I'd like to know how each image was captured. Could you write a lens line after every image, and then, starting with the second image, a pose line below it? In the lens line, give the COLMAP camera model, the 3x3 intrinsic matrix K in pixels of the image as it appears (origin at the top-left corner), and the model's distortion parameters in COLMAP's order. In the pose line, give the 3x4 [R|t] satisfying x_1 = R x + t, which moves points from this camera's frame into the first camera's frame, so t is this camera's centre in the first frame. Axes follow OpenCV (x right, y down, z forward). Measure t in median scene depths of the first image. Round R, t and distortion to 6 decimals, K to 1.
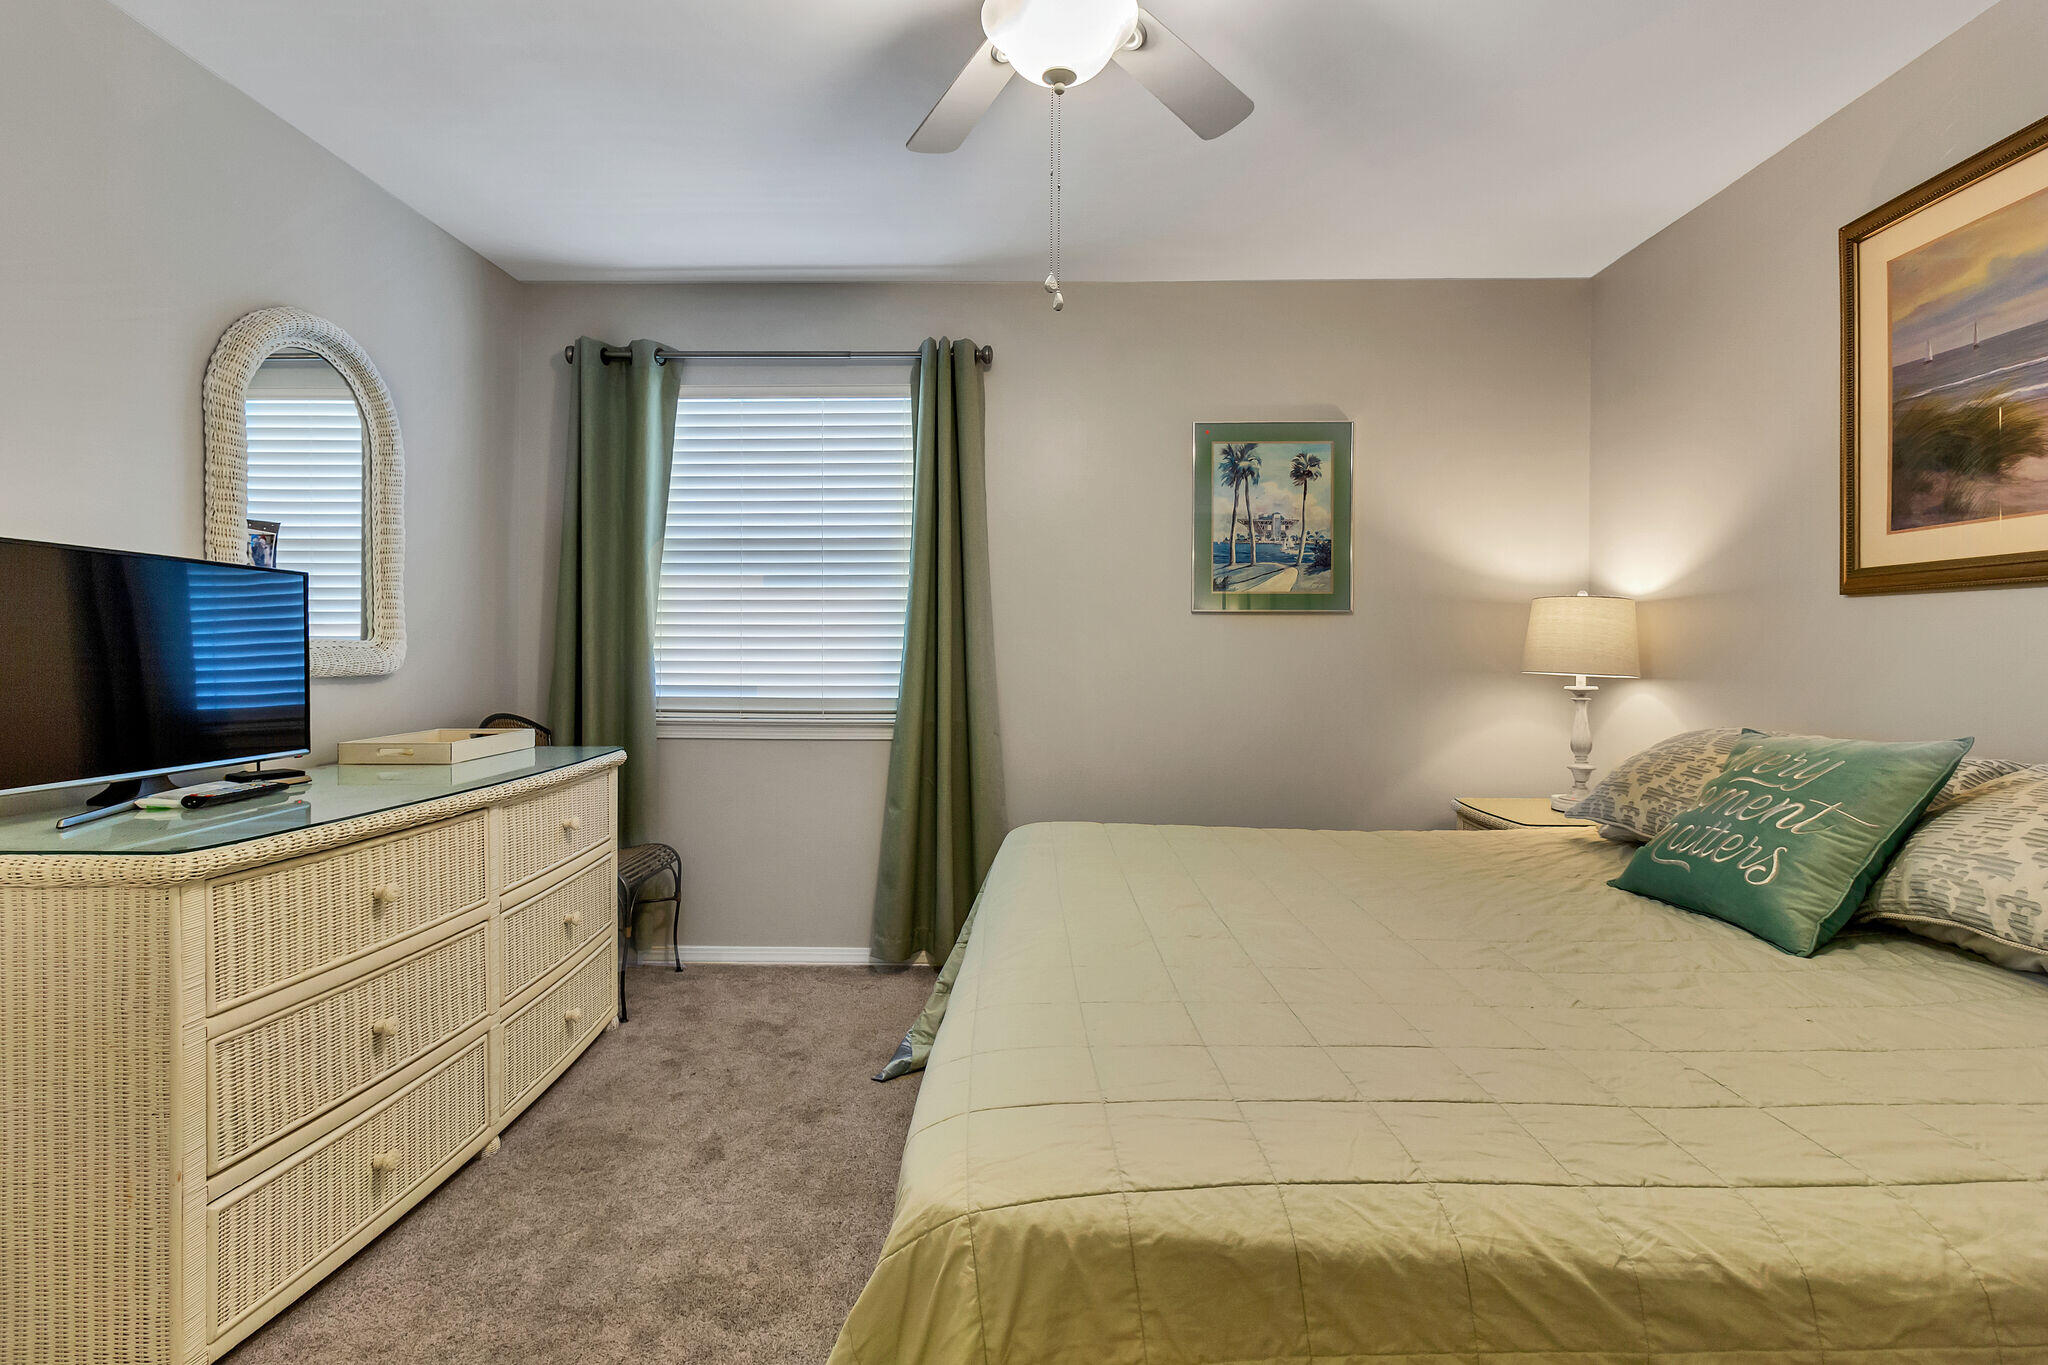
lens RADIAL K [[995.2, 0, 1031.2], [0, 995.2, 662.3], [0, 0, 1]] dist [-0.002042, 0.000133]
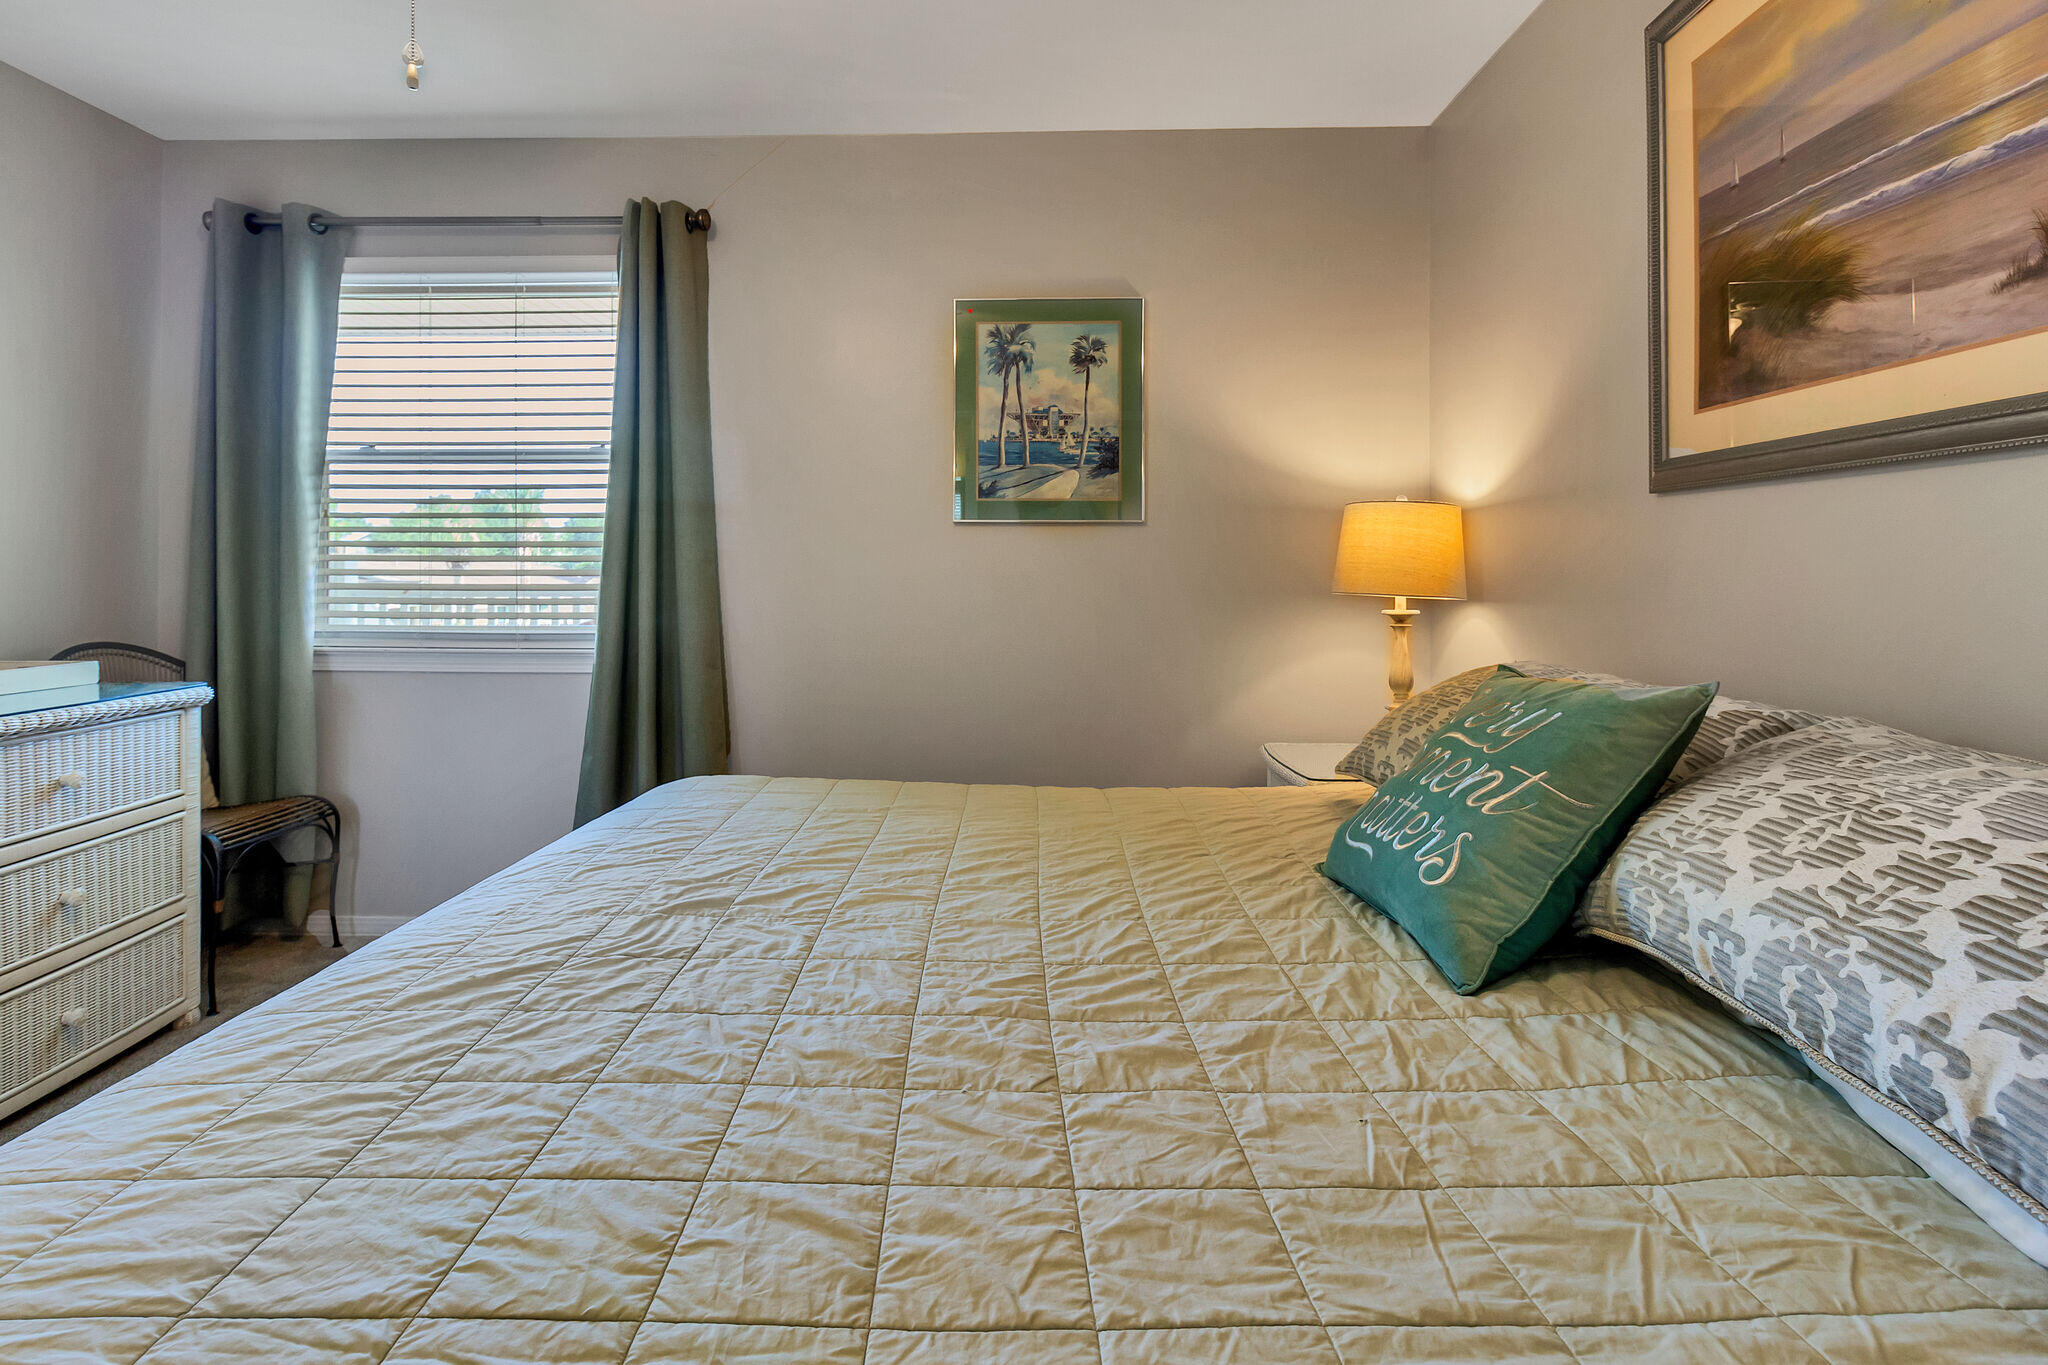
lens RADIAL K [[1018.3, 0, 1021.3], [0, 1018.3, 575.9], [0, 0, 1]] dist [0.002164, 0.000395]
pose [[0.999833, -0.001117, -0.018217, 0.245554], [0.000961, 0.999963, -0.008517, 0.002630], [0.018226, 0.008498, 0.999798, 0.137972]]
